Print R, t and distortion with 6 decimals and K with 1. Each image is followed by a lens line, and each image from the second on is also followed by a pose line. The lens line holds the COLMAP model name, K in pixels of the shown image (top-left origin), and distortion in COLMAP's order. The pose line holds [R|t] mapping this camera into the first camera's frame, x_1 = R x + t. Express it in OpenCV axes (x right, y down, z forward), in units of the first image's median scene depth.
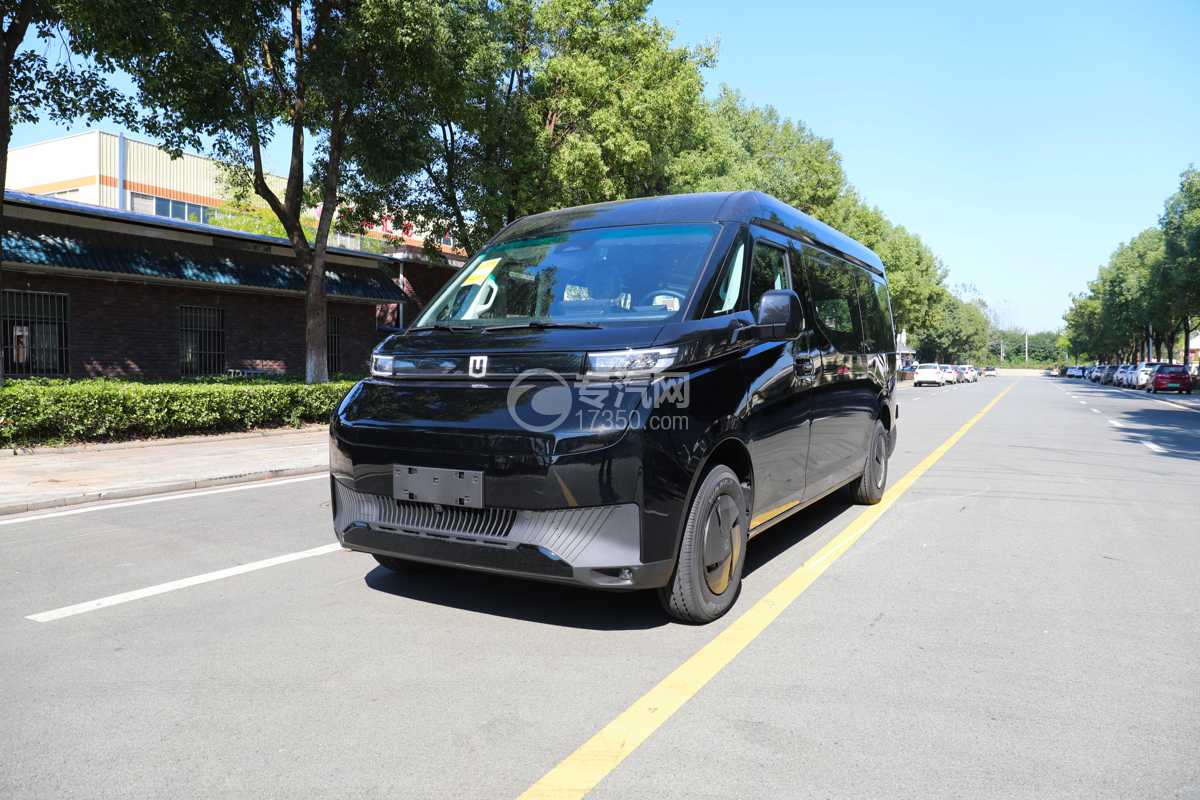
lens RADIAL K [[848.1, 0, 600.0], [0, 848.1, 400.0], [0, 0, 1]] dist [-0.048909, 0.003366]
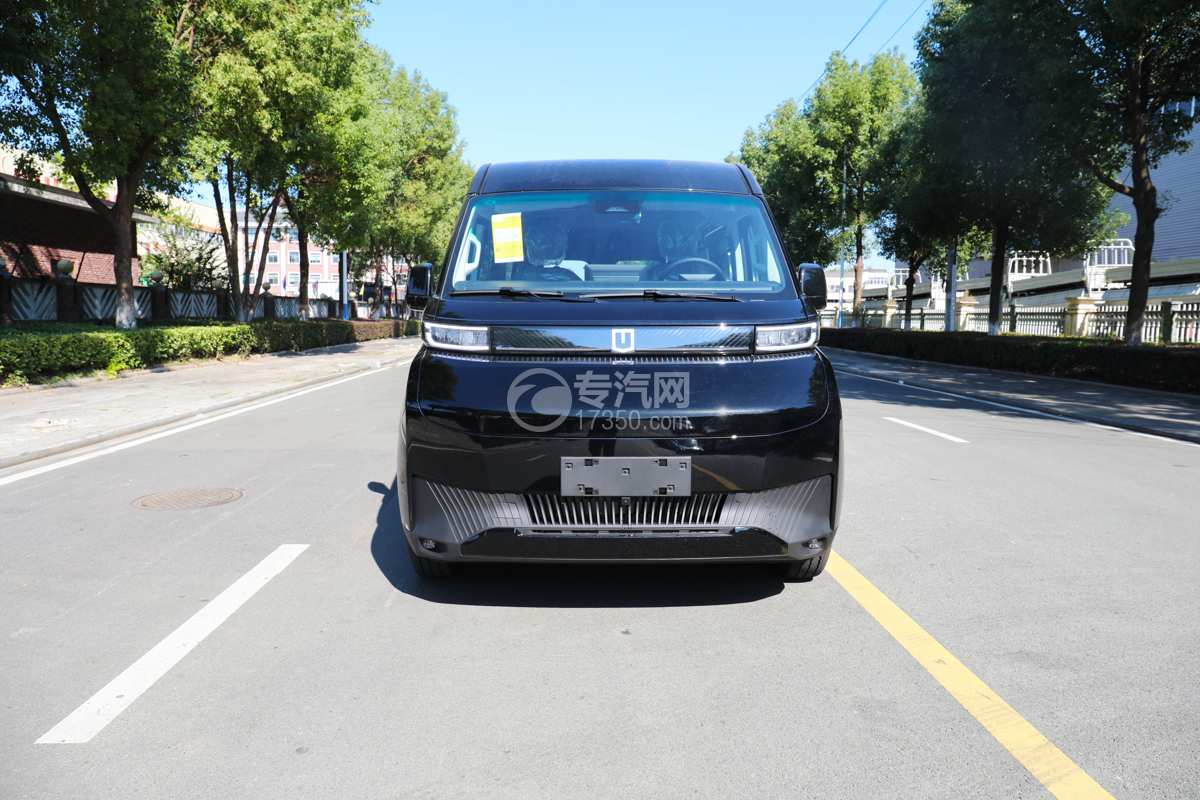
lens RADIAL K [[827.4, 0, 600.0], [0, 827.4, 400.0], [0, 0, 1]] dist [-0.092304, 0.083154]
pose [[0.857109, -0.052067, 0.512497, -0.624485], [0.017651, 0.997263, 0.071797, -0.040225], [-0.514833, -0.052492, 0.855682, 0.258337]]
